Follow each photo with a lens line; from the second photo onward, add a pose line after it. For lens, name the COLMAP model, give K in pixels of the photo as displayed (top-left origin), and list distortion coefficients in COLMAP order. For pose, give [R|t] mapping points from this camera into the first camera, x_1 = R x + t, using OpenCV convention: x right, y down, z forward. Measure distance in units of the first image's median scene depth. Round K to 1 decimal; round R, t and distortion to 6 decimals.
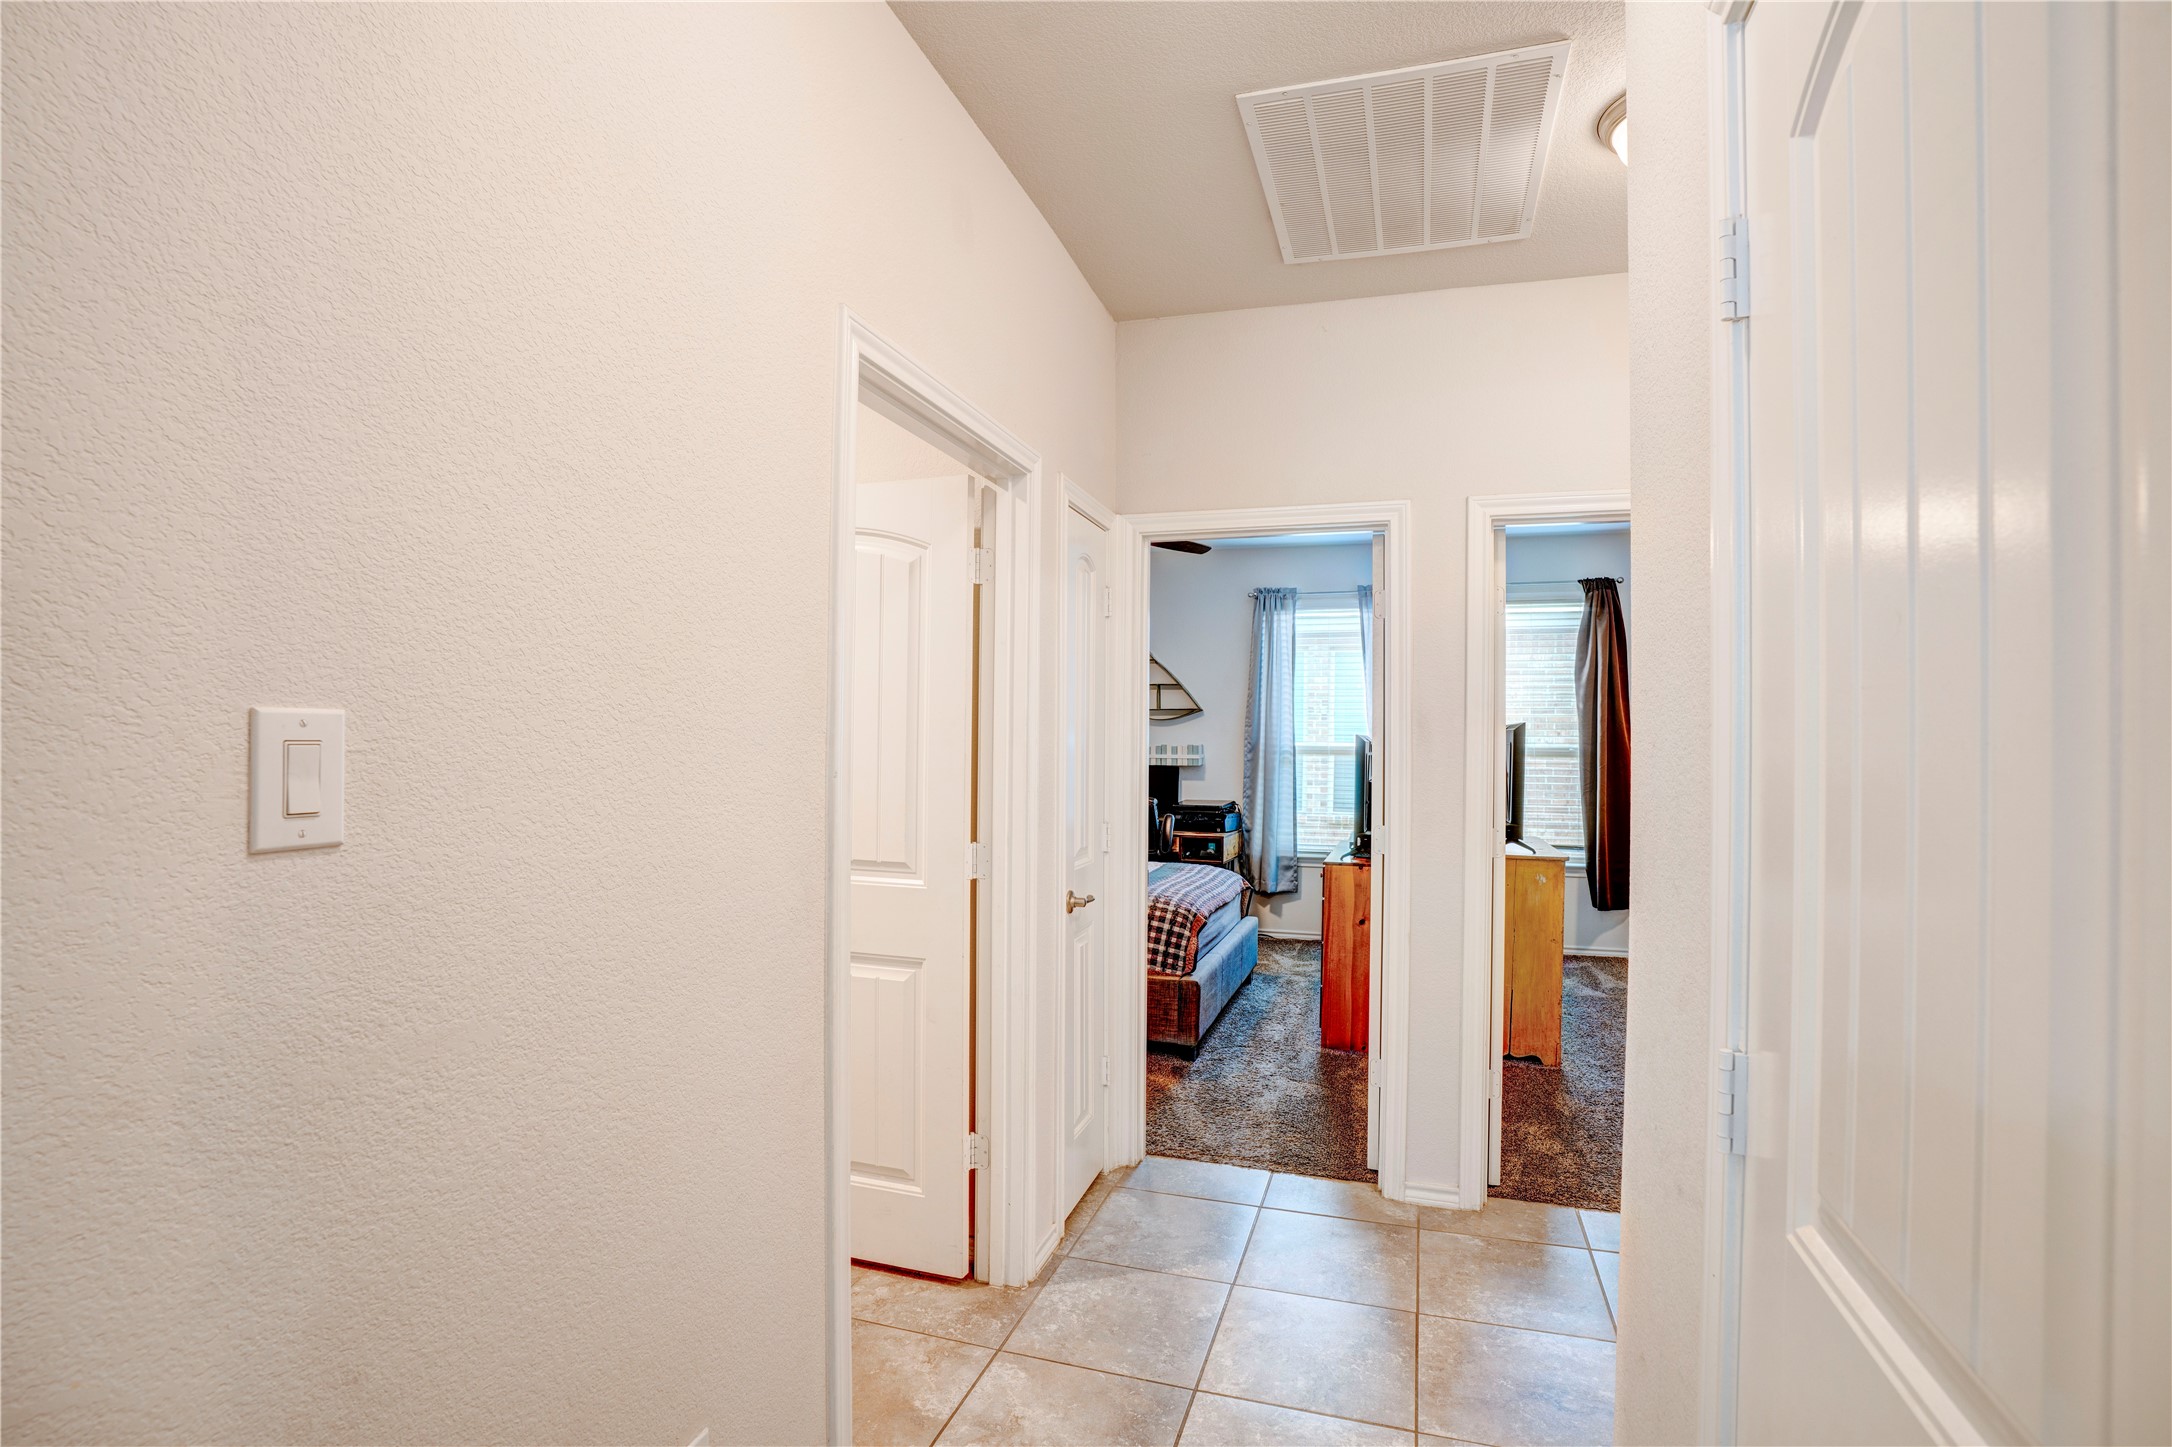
lens RADIAL K [[998.5, 0, 1077.3], [0, 998.5, 732.8], [0, 0, 1]] dist [-0.055349, 0.012262]
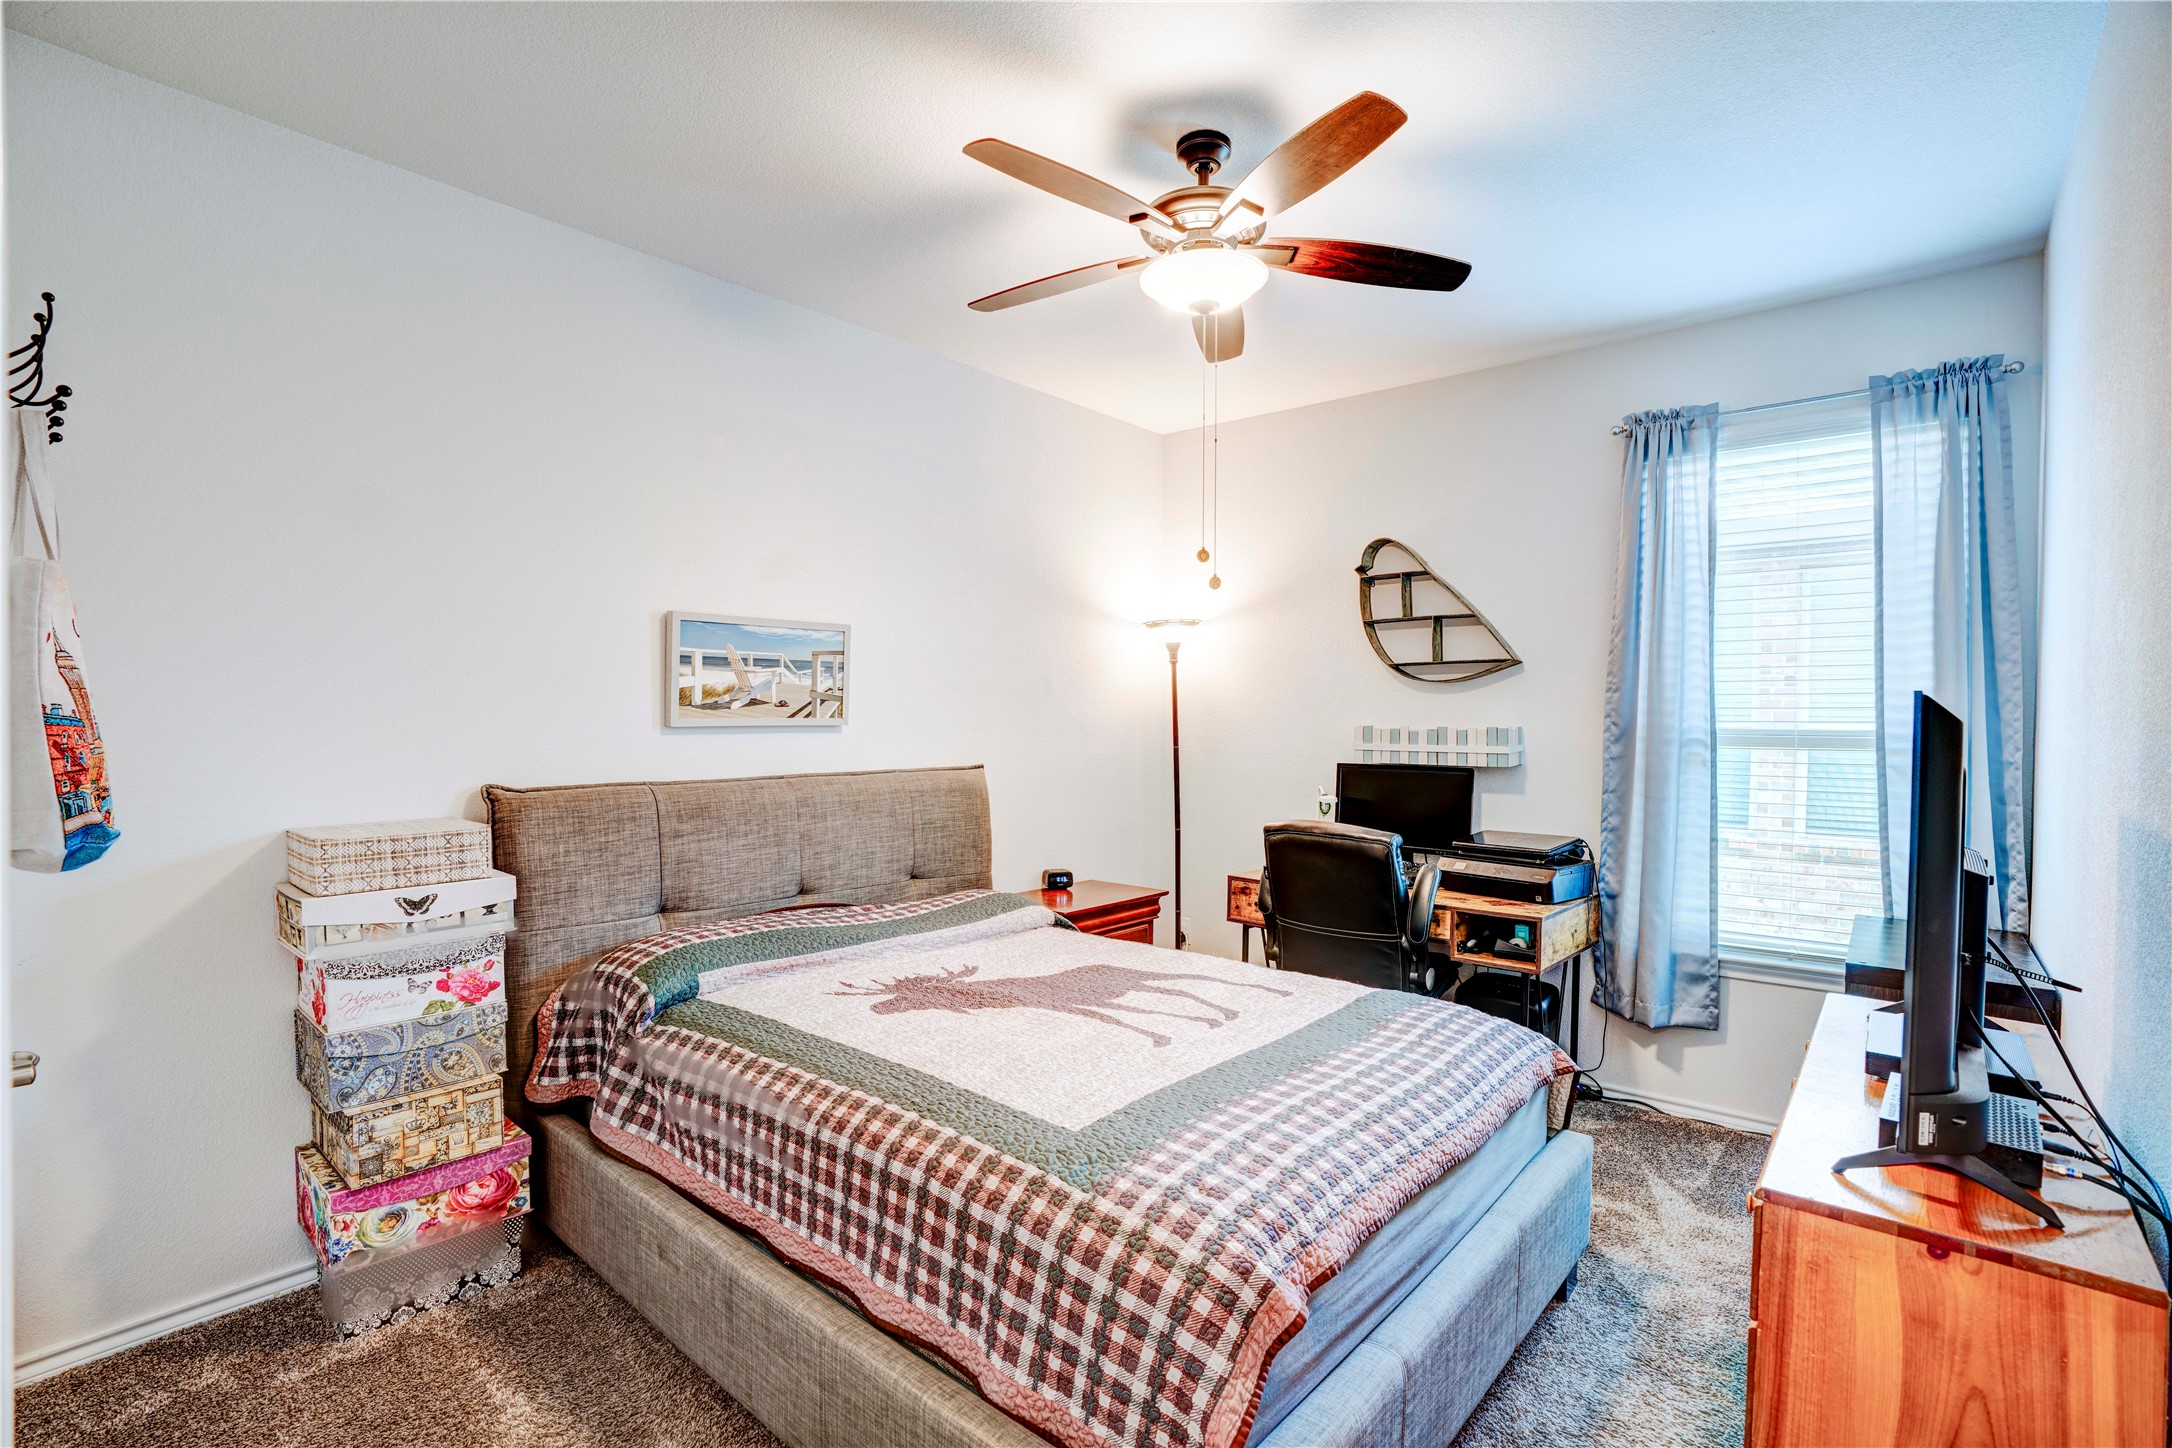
lens RADIAL K [[998.5, 0, 1103.4], [0, 998.5, 727.0], [0, 0, 1]] dist [-0.055349, 0.012262]
pose [[0.930671, 0.000313, -0.365857, 0.115084], [0.005001, 0.999895, 0.013576, 0.003819], [0.365823, -0.014465, 0.930572, 0.445073]]
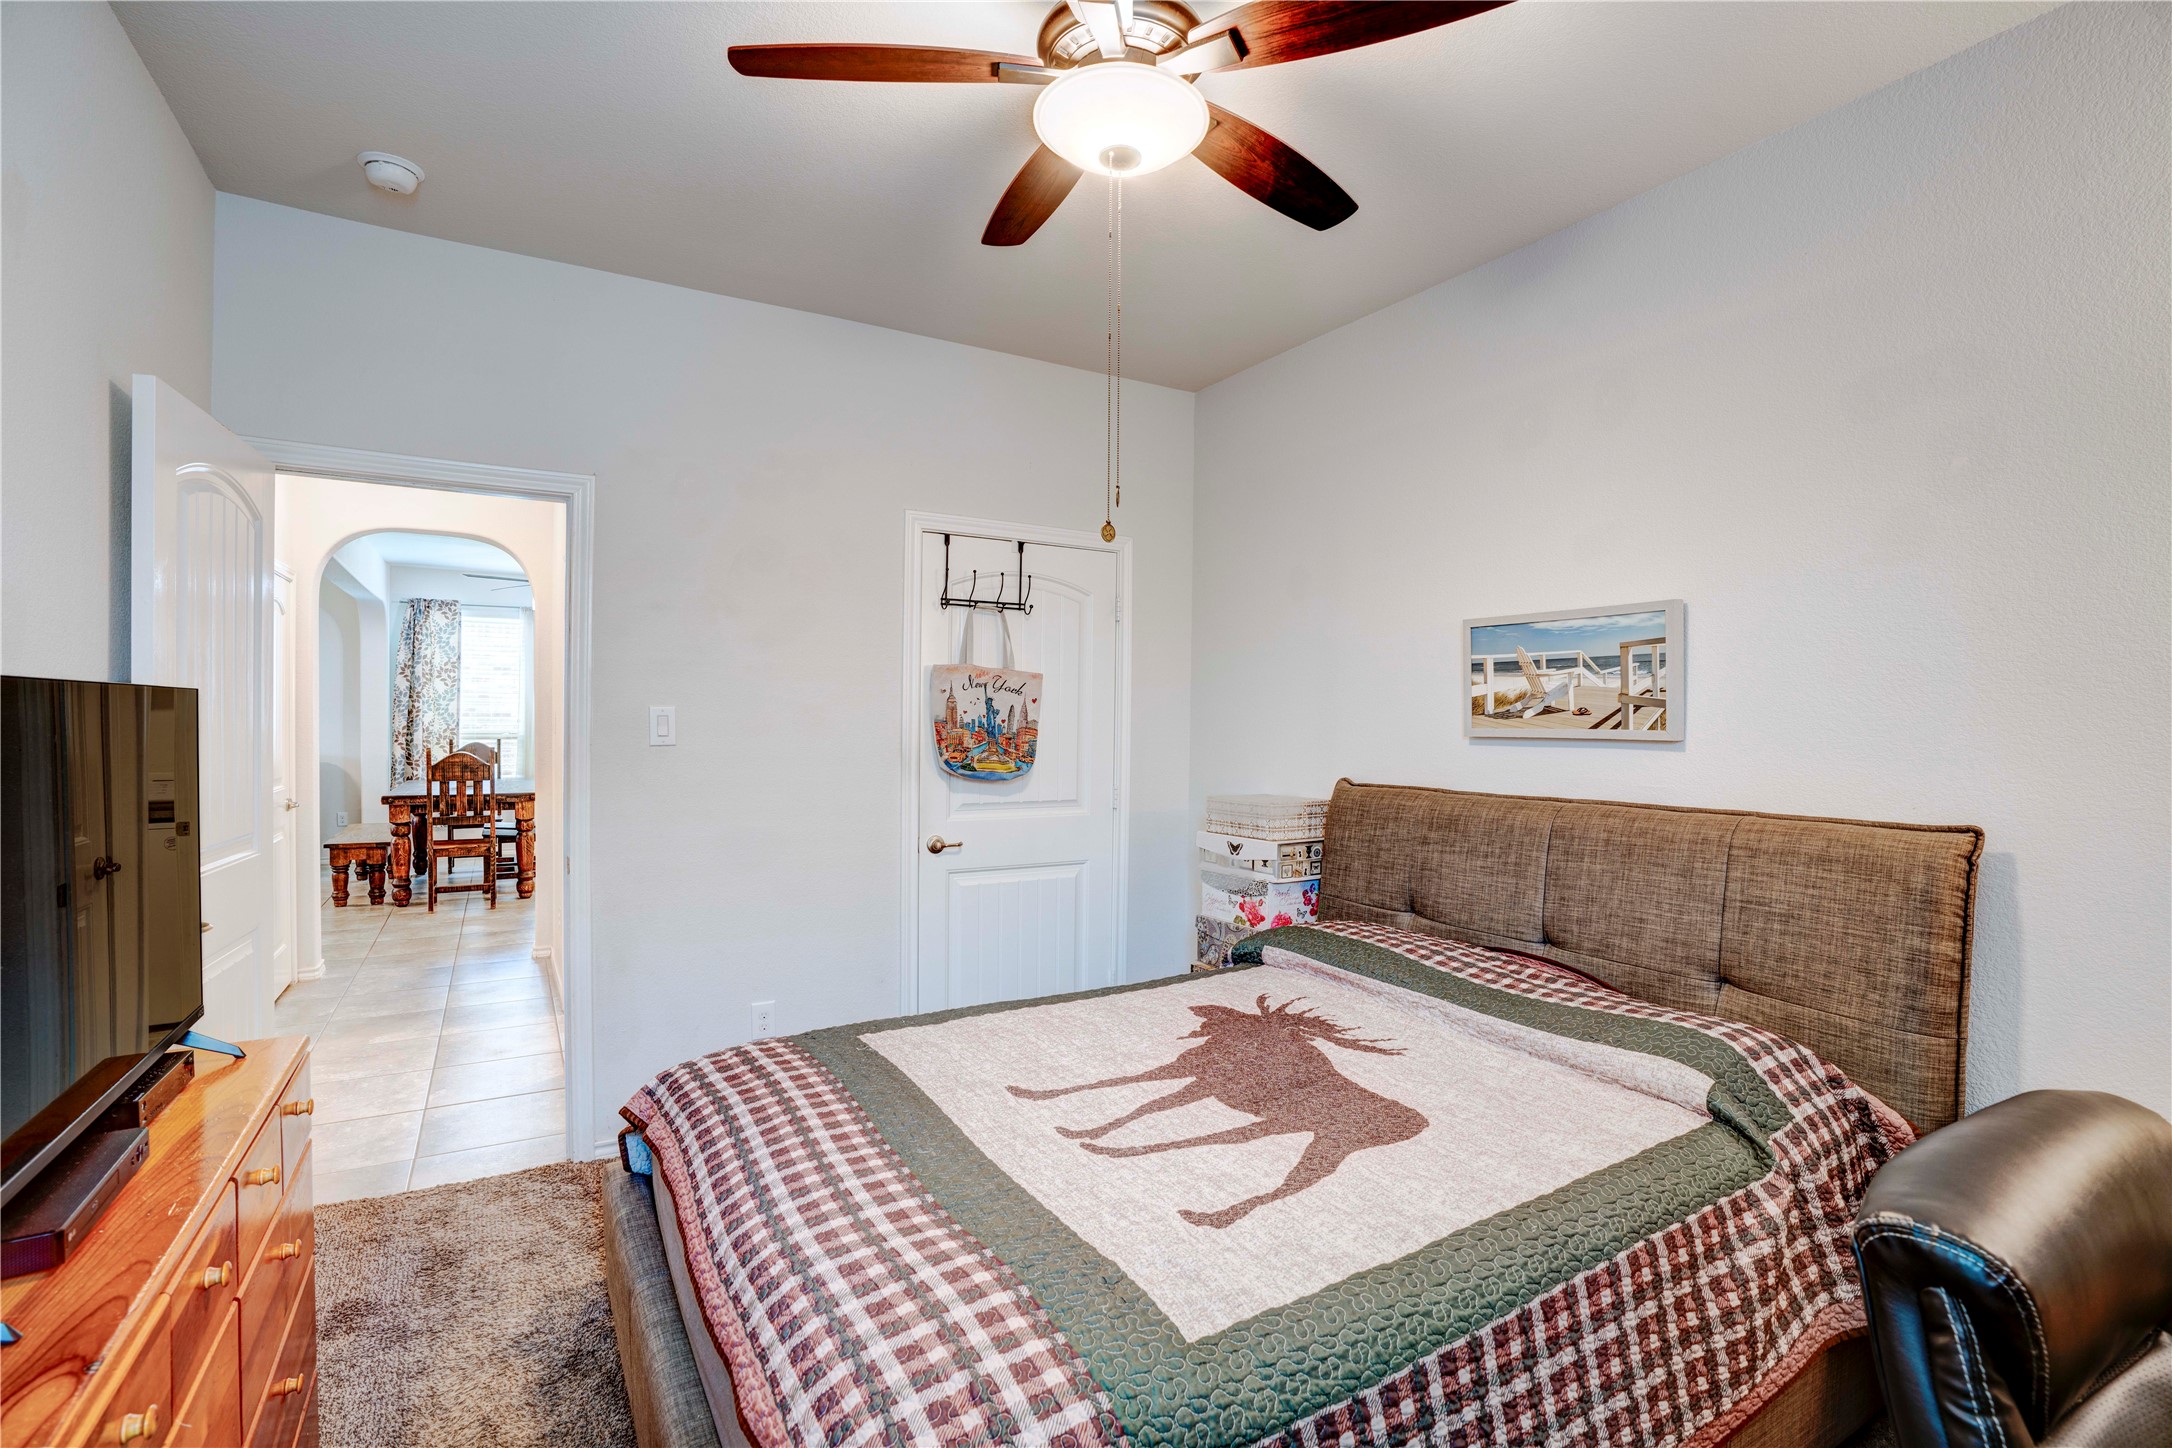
lens RADIAL K [[998.5, 0, 1078.3], [0, 998.5, 723.0], [0, 0, 1]] dist [-0.055349, 0.012262]
pose [[-0.643121, -0.006850, -0.765734, 0.238115], [-0.006681, 0.999972, -0.003334, 0.005750], [0.765735, 0.002972, -0.643149, 1.015166]]
